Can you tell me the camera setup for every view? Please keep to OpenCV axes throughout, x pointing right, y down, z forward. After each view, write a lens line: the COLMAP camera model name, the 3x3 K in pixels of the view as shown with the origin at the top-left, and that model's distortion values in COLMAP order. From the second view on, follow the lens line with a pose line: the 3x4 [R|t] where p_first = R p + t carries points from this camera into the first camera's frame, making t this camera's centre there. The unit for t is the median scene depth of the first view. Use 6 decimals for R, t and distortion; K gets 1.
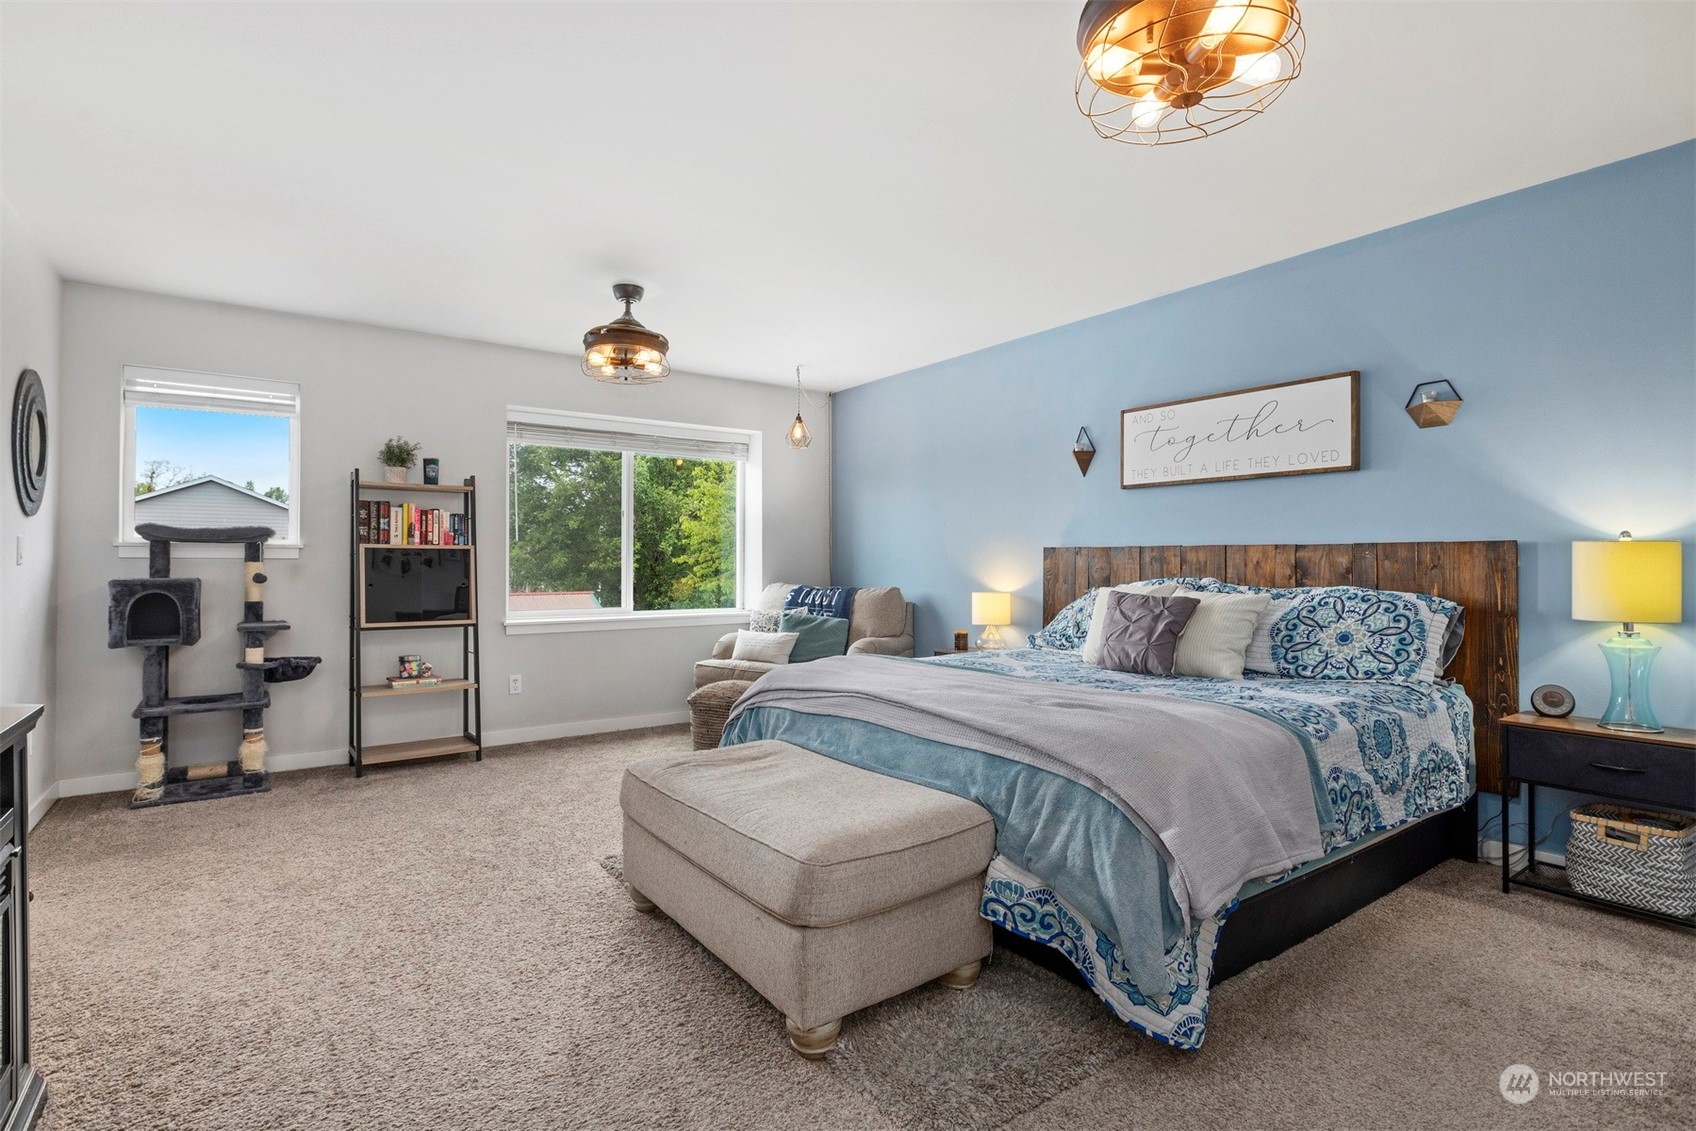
lens RADIAL K [[828.1, 0, 848.0], [0, 828.1, 565.5], [0, 0, 1]] dist [-0.002170, -0.000531]
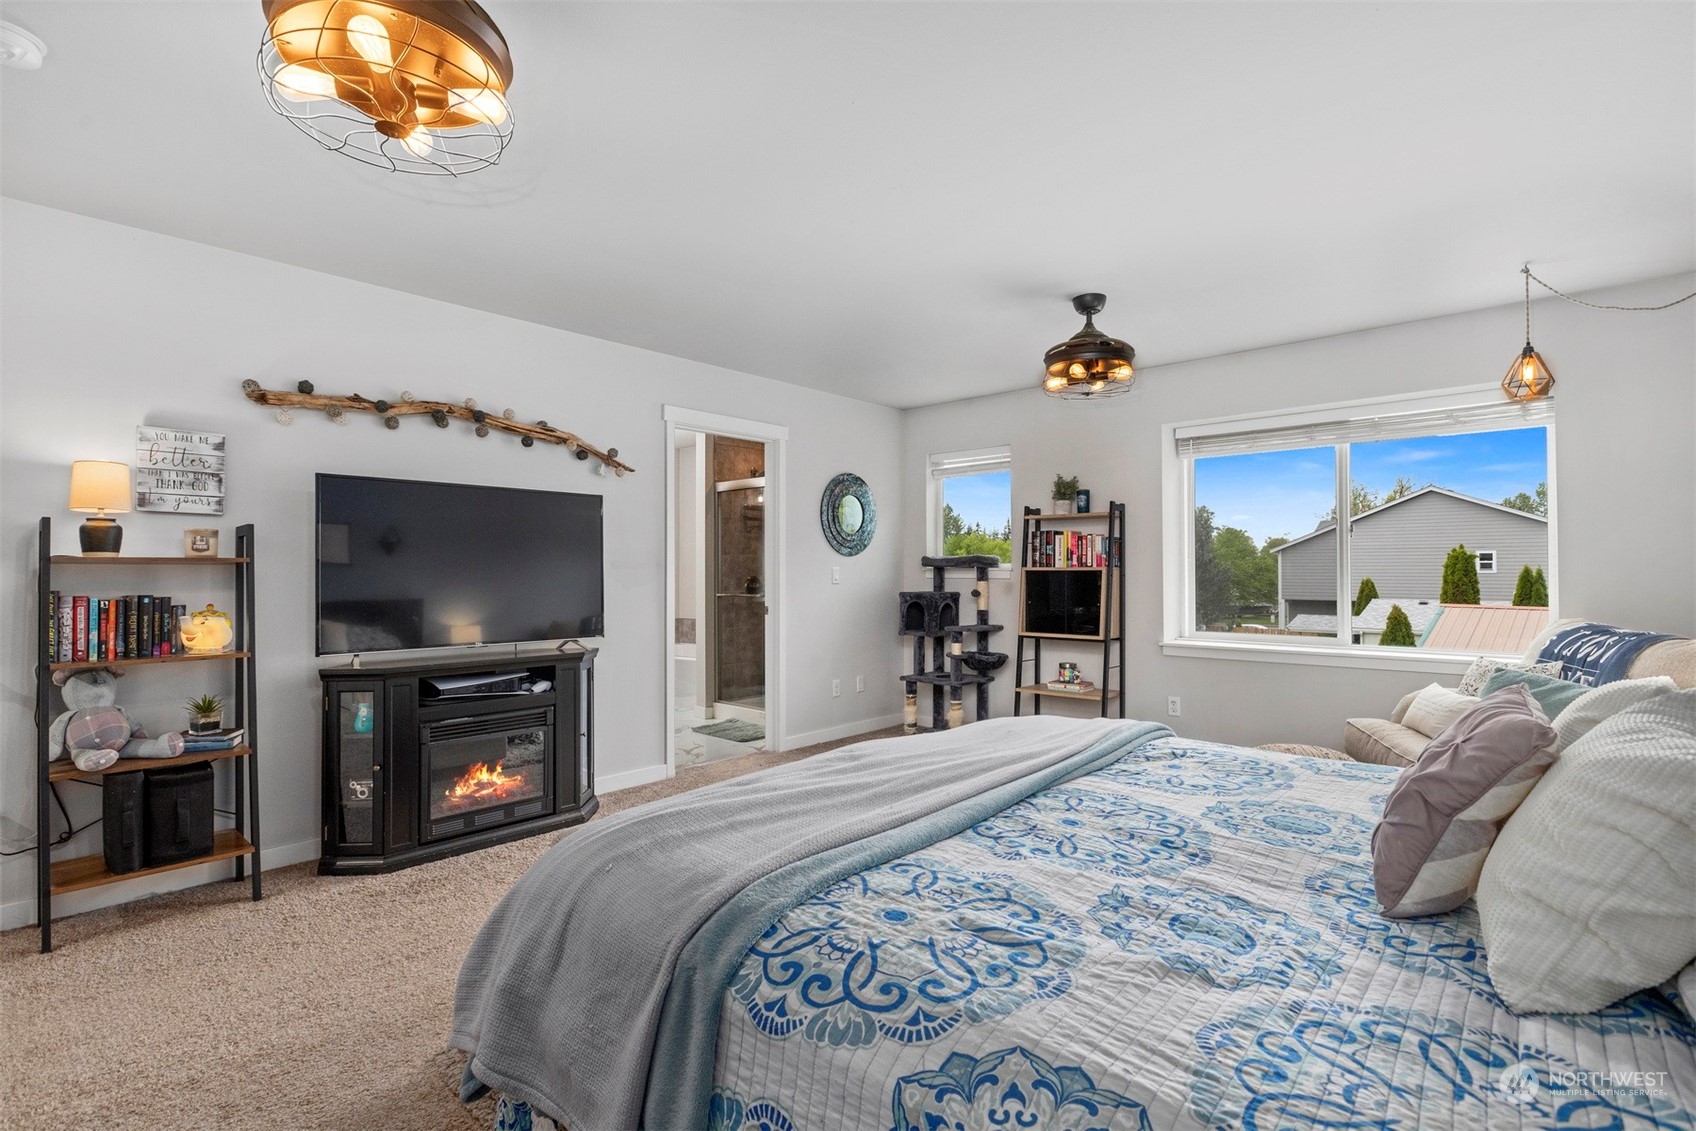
lens RADIAL K [[796.7, 0, 848.0], [0, 796.7, 565.5], [0, 0, 1]] dist [0.000678, 0.000155]
pose [[0.207456, -0.010302, -0.978190, 0.498041], [-0.000519, 0.999943, -0.010641, -0.015314], [0.978244, 0.002716, 0.207439, 0.472609]]
